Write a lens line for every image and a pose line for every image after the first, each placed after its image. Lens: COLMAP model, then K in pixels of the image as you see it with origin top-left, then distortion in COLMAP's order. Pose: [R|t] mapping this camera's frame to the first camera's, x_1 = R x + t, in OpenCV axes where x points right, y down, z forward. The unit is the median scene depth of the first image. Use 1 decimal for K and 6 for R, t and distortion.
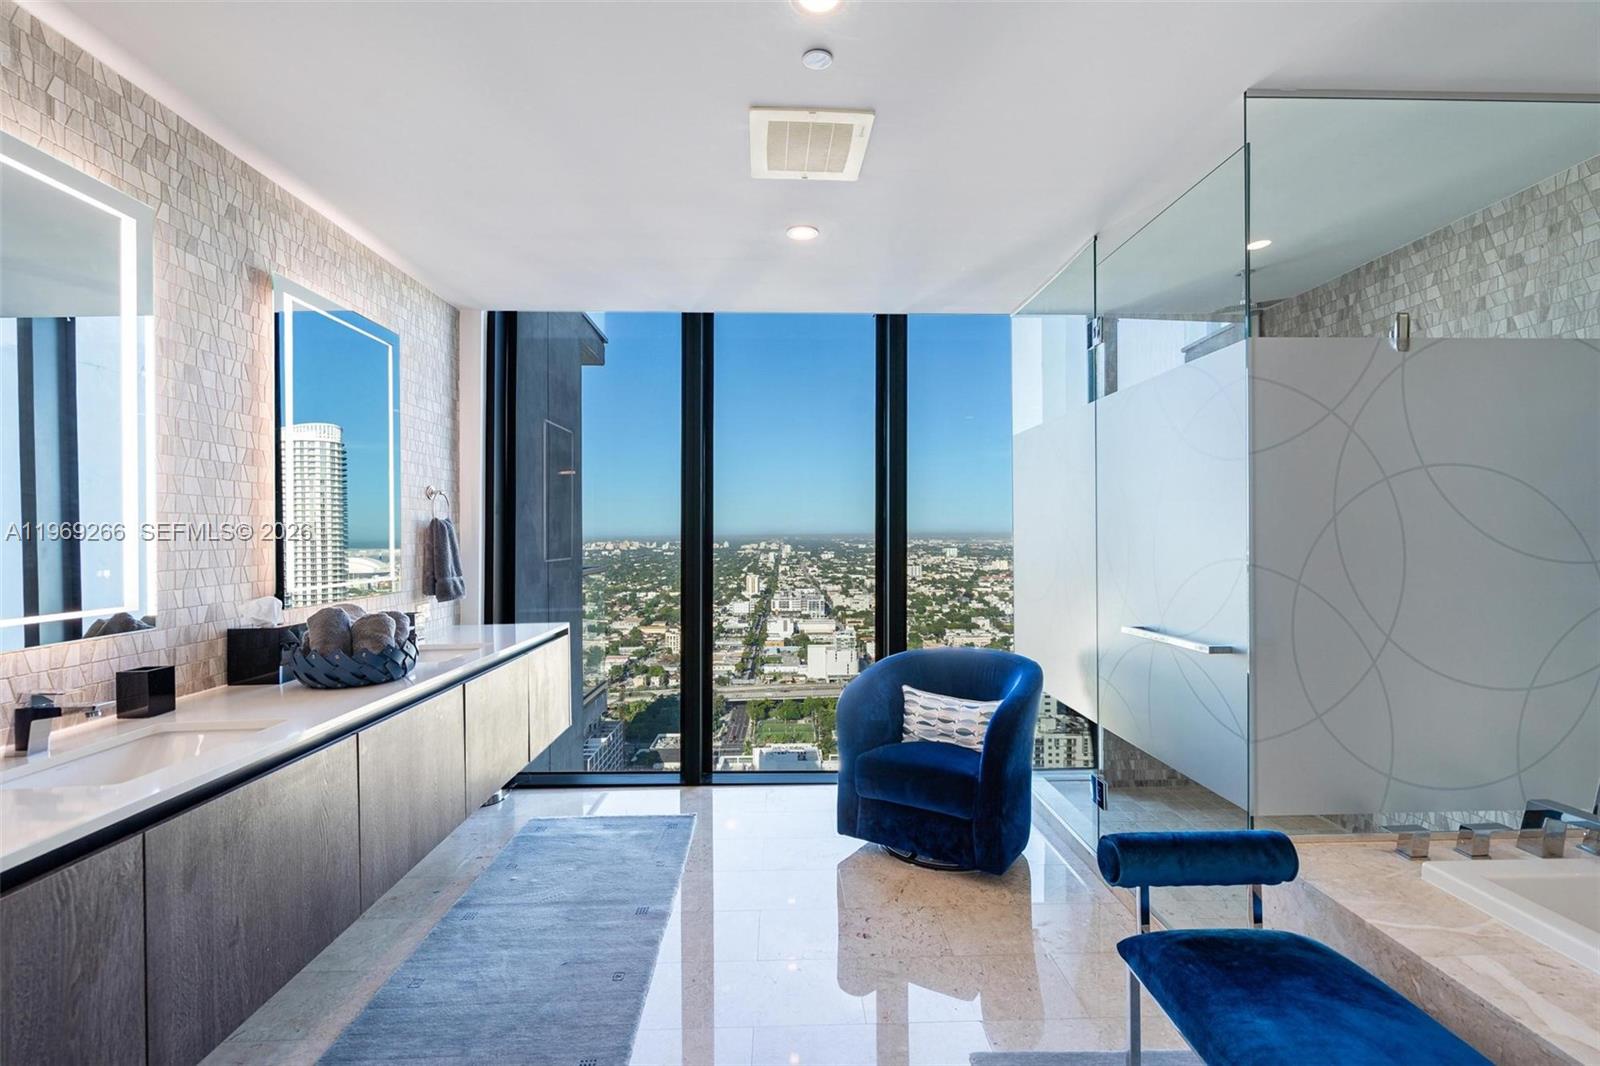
lens RADIAL K [[731.5, 0, 792.8], [0, 731.5, 532.2], [0, 0, 1]] dist [-0.004522, 0.001035]
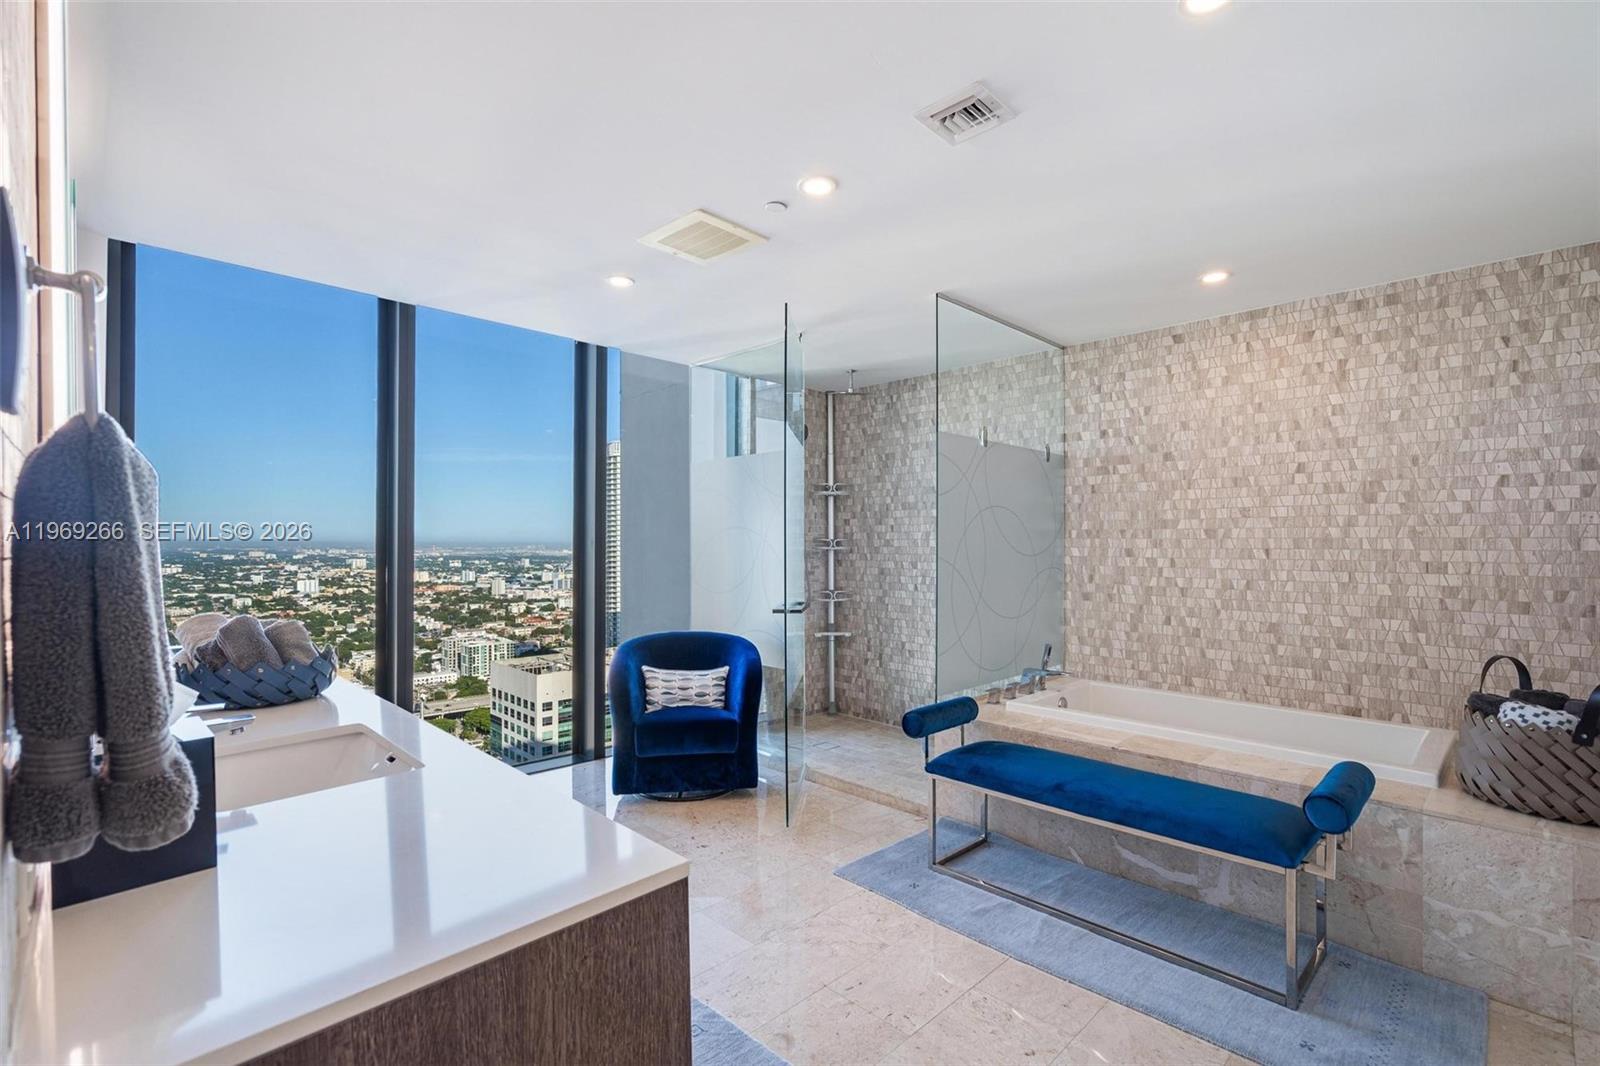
lens RADIAL K [[731.5, 0, 797.6], [0, 731.5, 544.5], [0, 0, 1]] dist [-0.004522, 0.001035]
pose [[0.730455, 0.005722, 0.682937, -0.706292], [-0.007937, 0.999968, 0.000111, 0.012802], [-0.682915, -0.005501, 0.730477, -0.067095]]
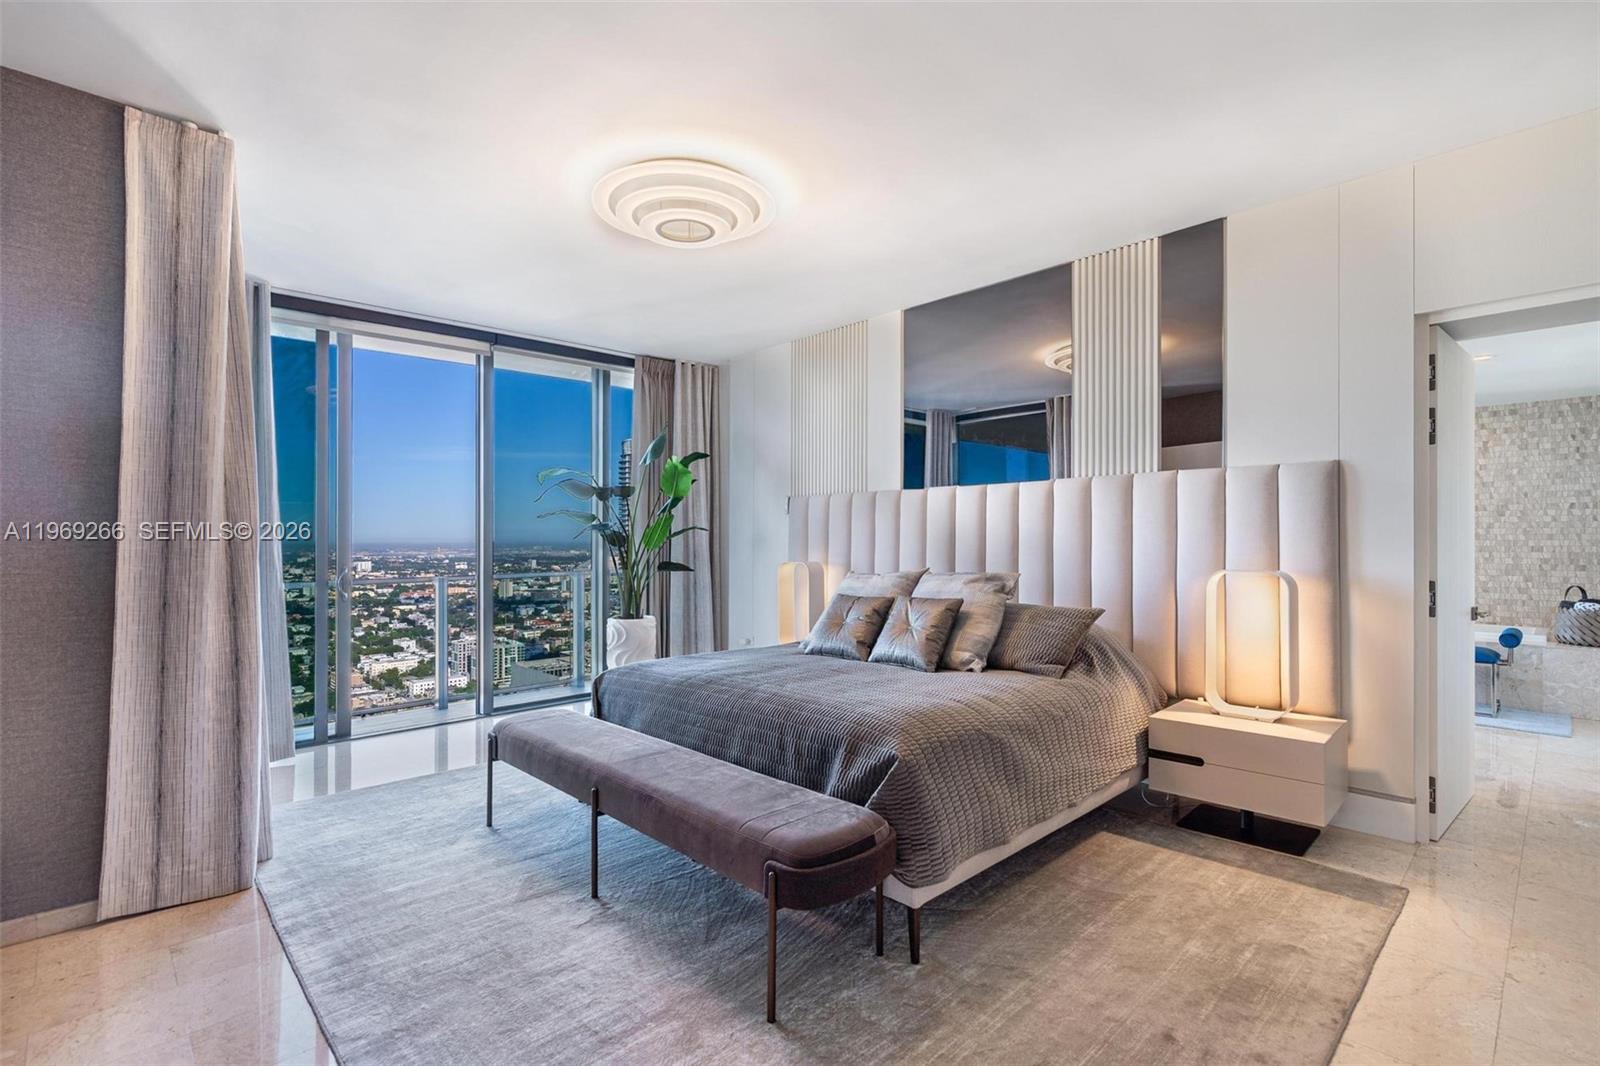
lens RADIAL K [[731.5, 0, 822.3], [0, 731.5, 547.7], [0, 0, 1]] dist [-0.004522, 0.001035]
pose [[0.739354, -0.003153, 0.673309, -3.955639], [-0.001003, 0.999983, 0.005784, 0.039227], [-0.673316, -0.004952, 0.739338, -0.121689]]
